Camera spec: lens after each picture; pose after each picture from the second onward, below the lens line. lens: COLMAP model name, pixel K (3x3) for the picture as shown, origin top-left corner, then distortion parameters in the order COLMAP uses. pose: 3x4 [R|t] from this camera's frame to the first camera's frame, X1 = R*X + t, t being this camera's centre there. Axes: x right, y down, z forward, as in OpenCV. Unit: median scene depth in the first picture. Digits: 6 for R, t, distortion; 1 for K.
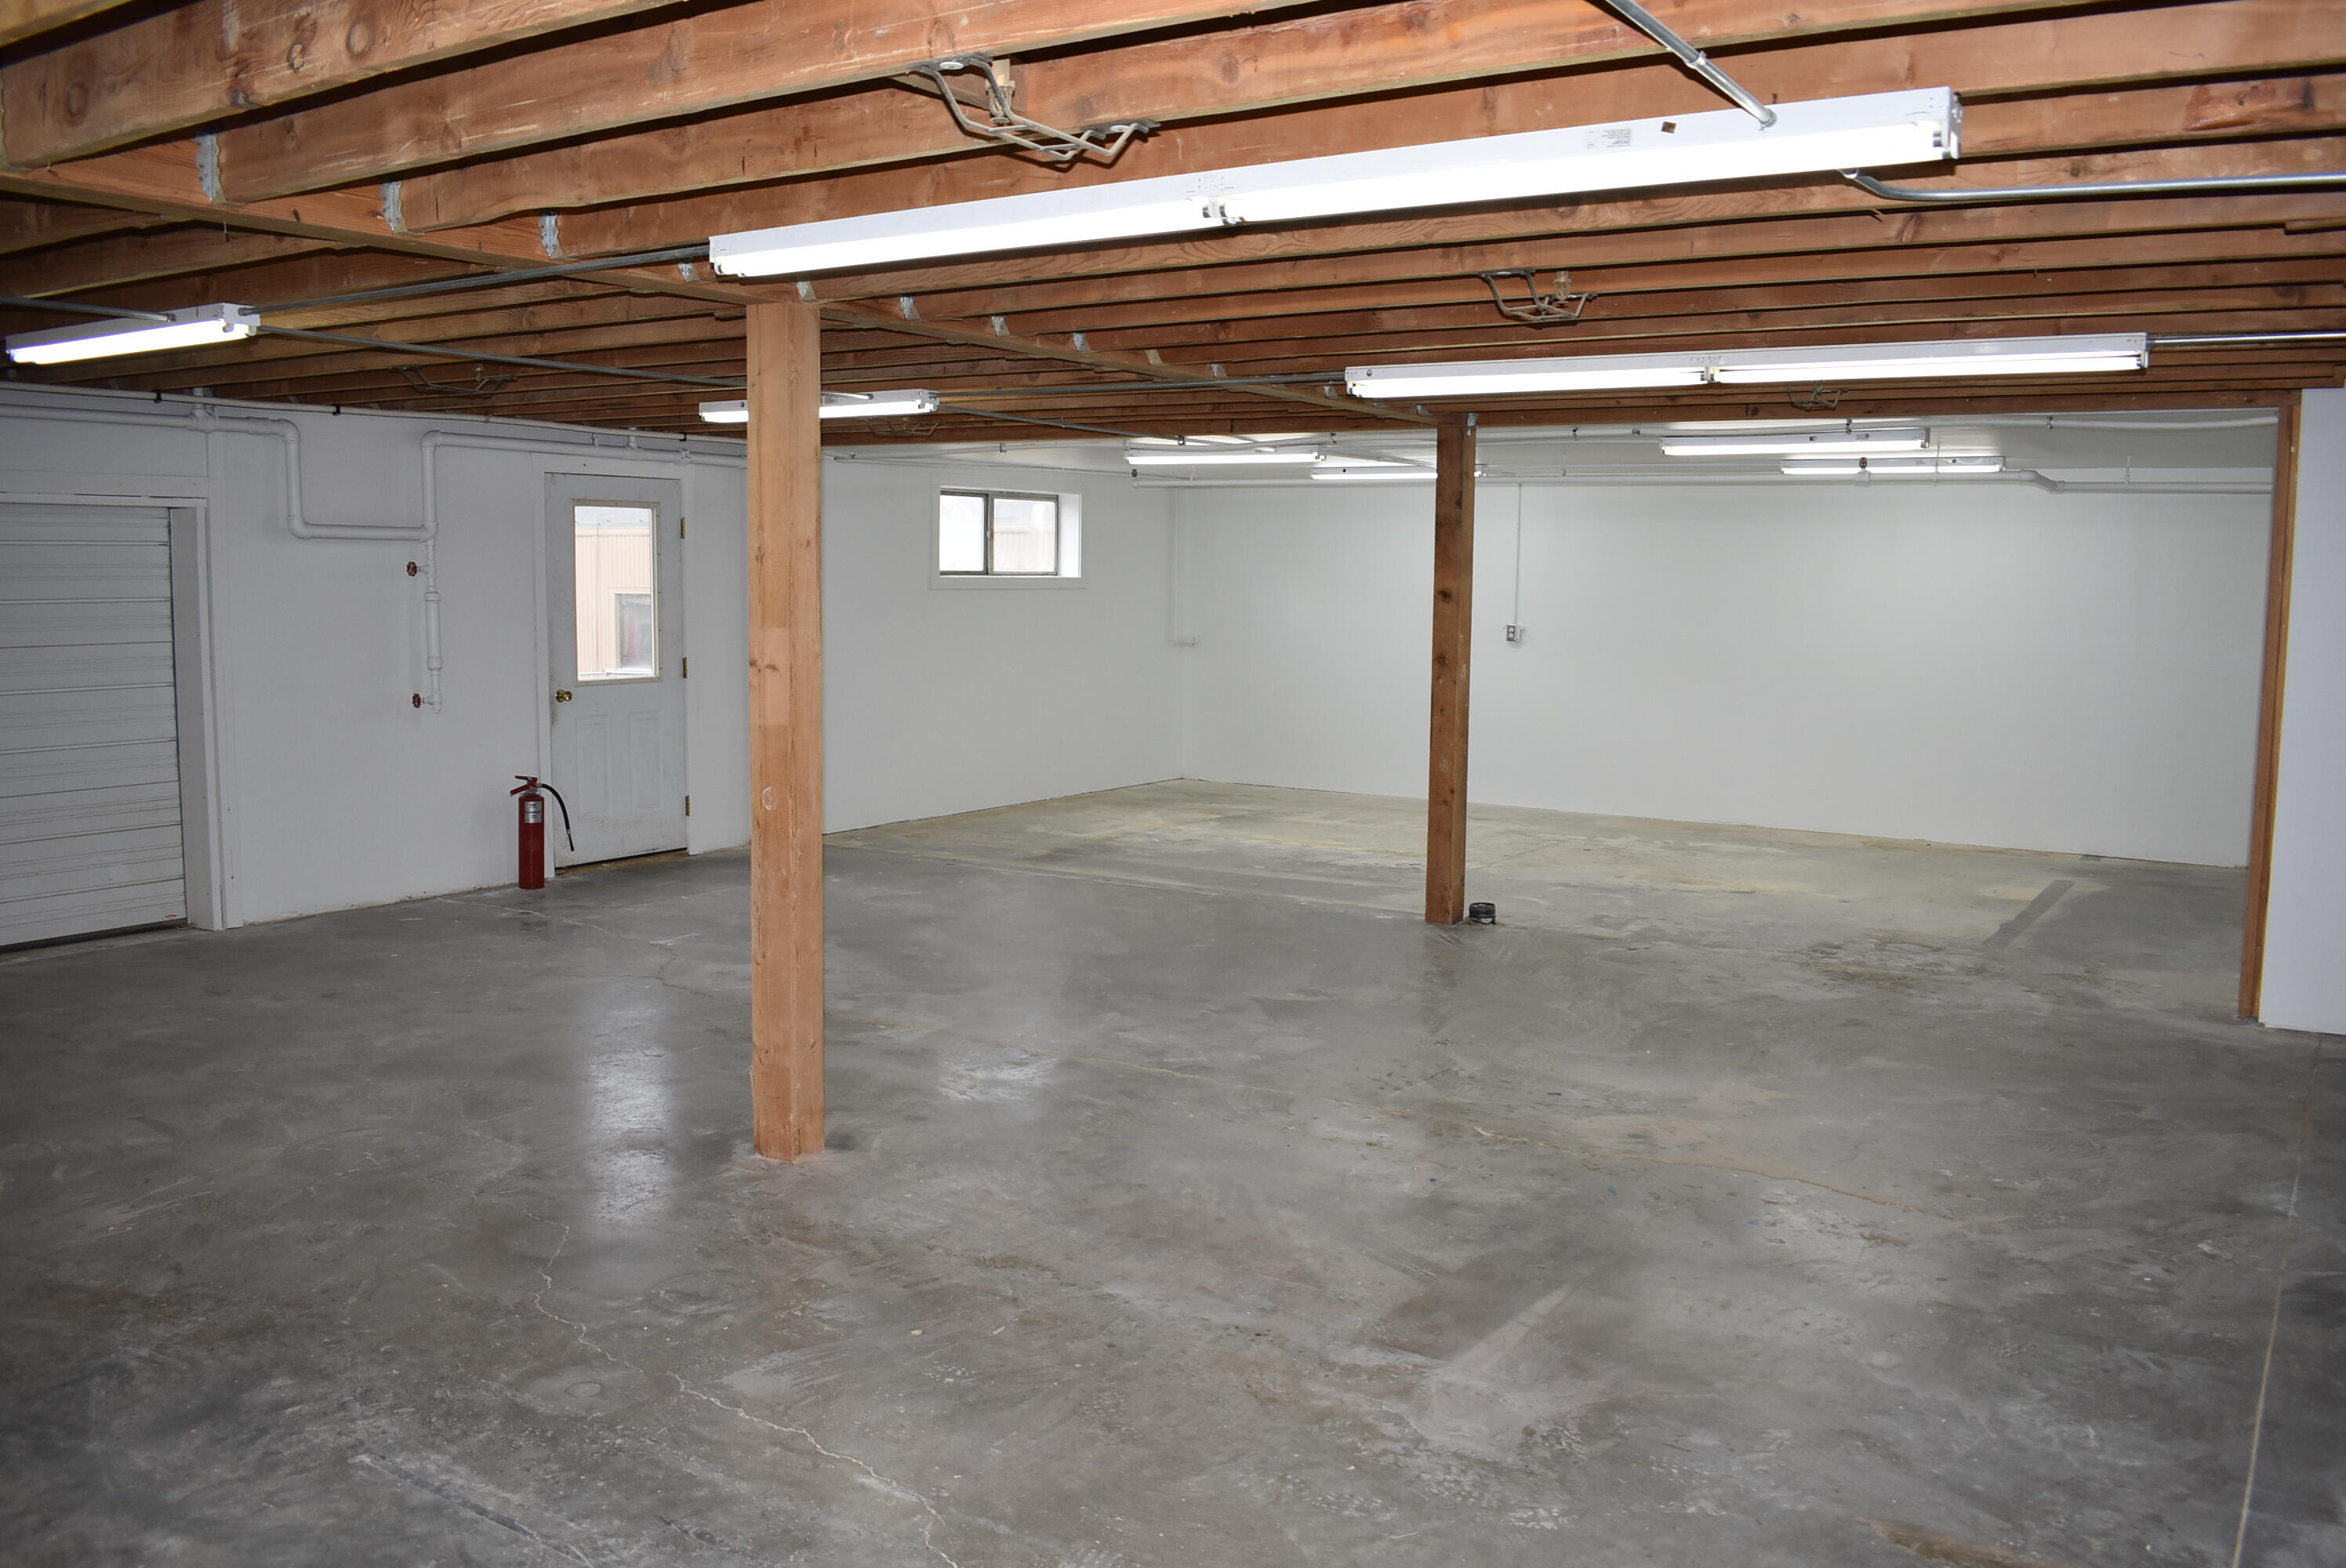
lens RADIAL K [[1895.7, 0, 1173.0], [0, 1895.7, 784.0], [0, 0, 1]] dist [-0.081420, 0.005409]
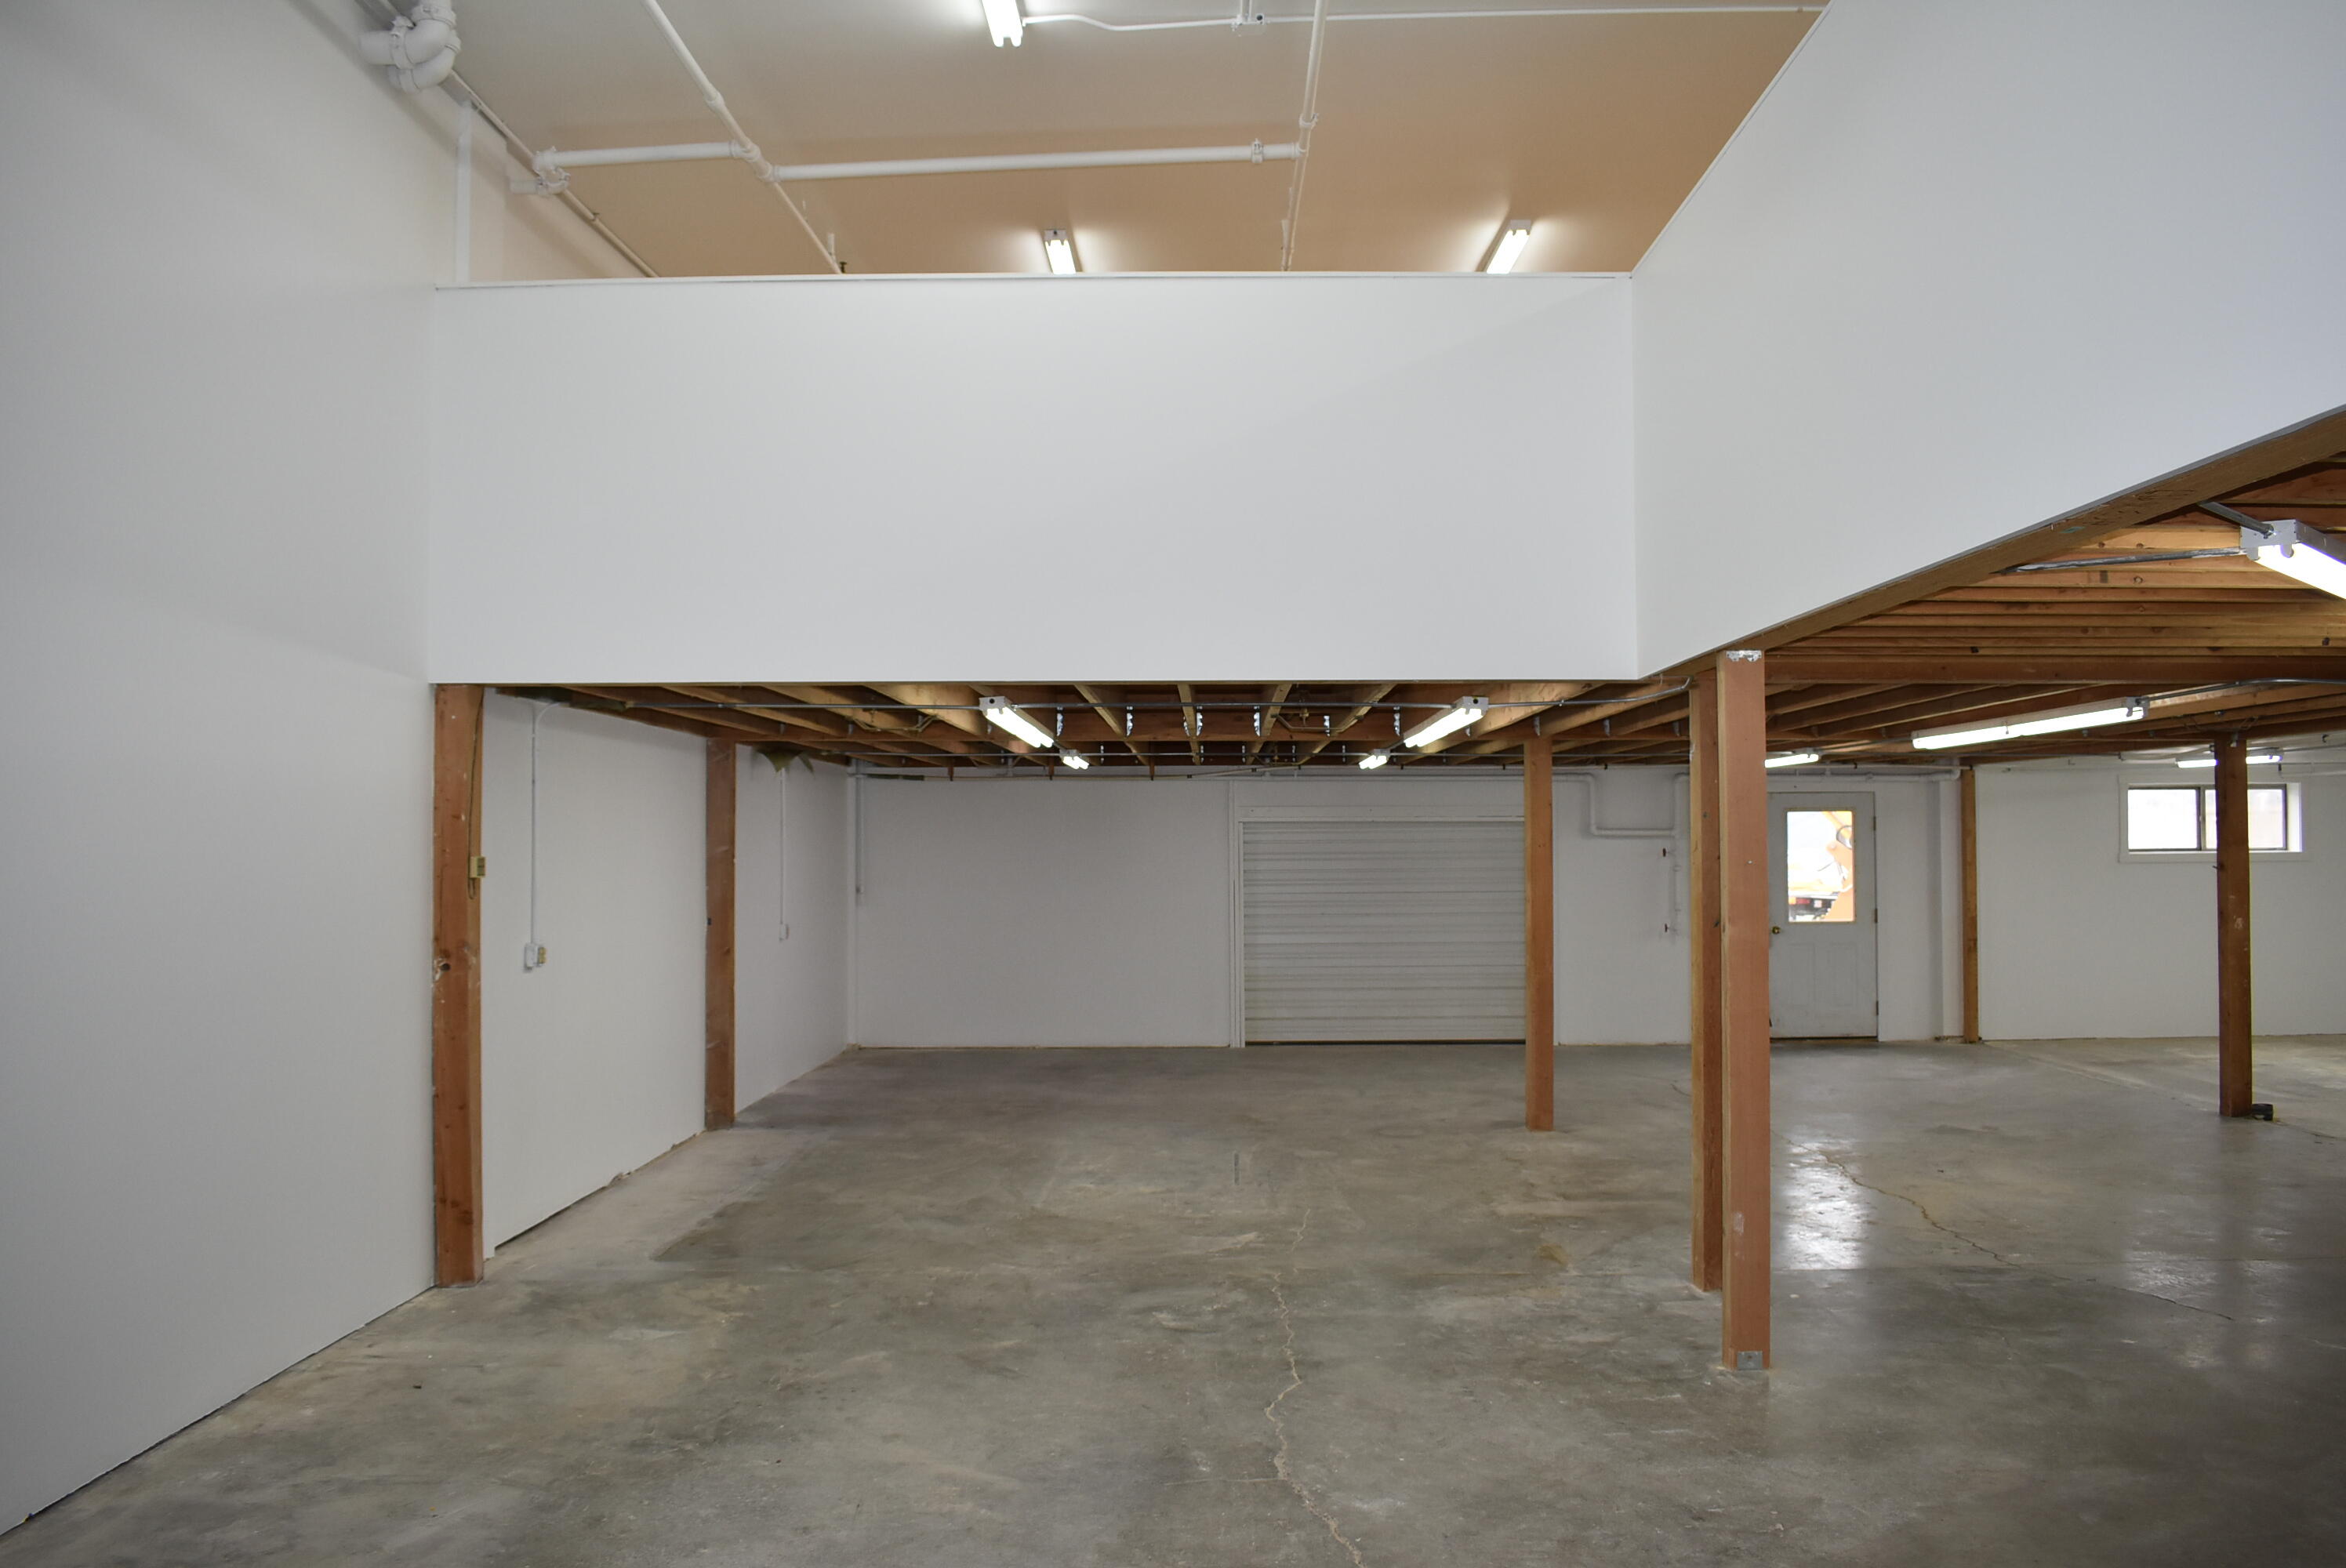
lens RADIAL K [[1835.4, 0, 1180.5], [0, 1835.4, 785.4], [0, 0, 1]] dist [-0.094698, 0.014070]
pose [[0.532998, -0.039483, -0.845195, 0.686837], [-0.083850, 0.991529, -0.099196, 0.025633], [0.841951, 0.123741, 0.525172, -0.247243]]
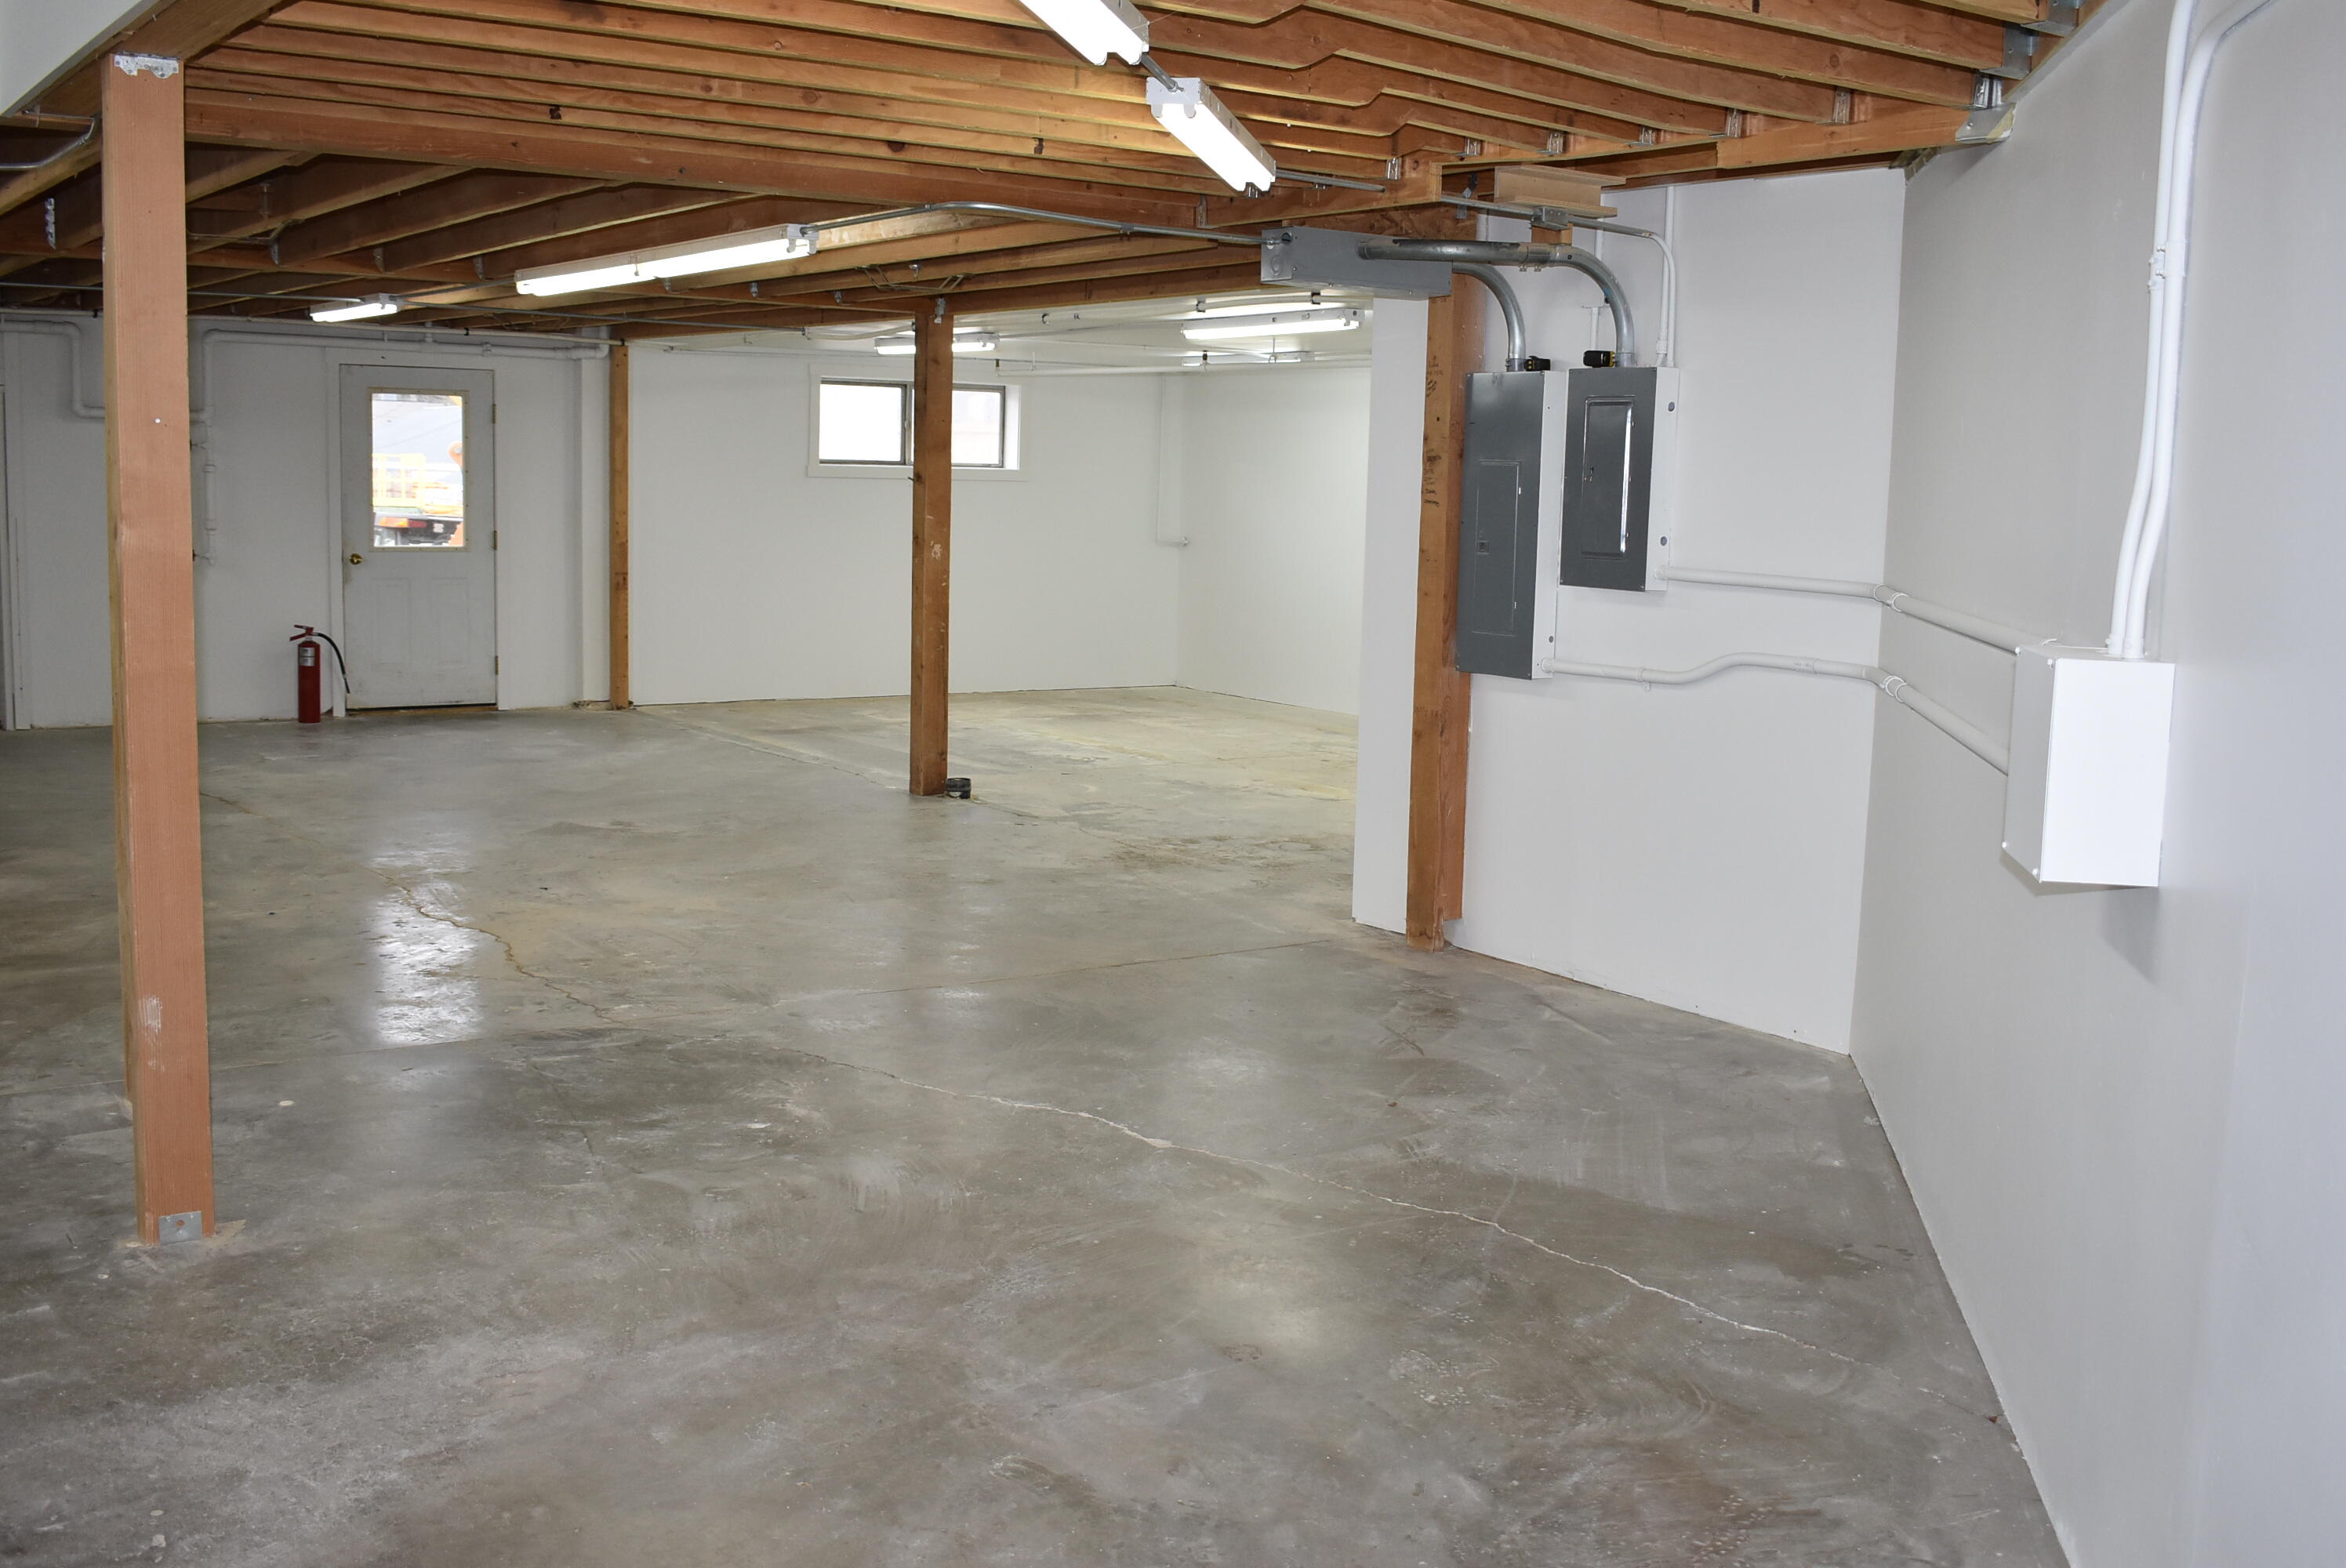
lens RADIAL K [[2327.1, 0, 1173.0], [0, 2327.1, 784.0], [0, 0, 1]] dist [-0.058705, -0.012957]
pose [[0.926849, 0.063825, -0.369969, 0.636967], [-0.058527, 0.997959, 0.025540, 0.023741], [0.370844, -0.002019, 0.928693, -0.119278]]
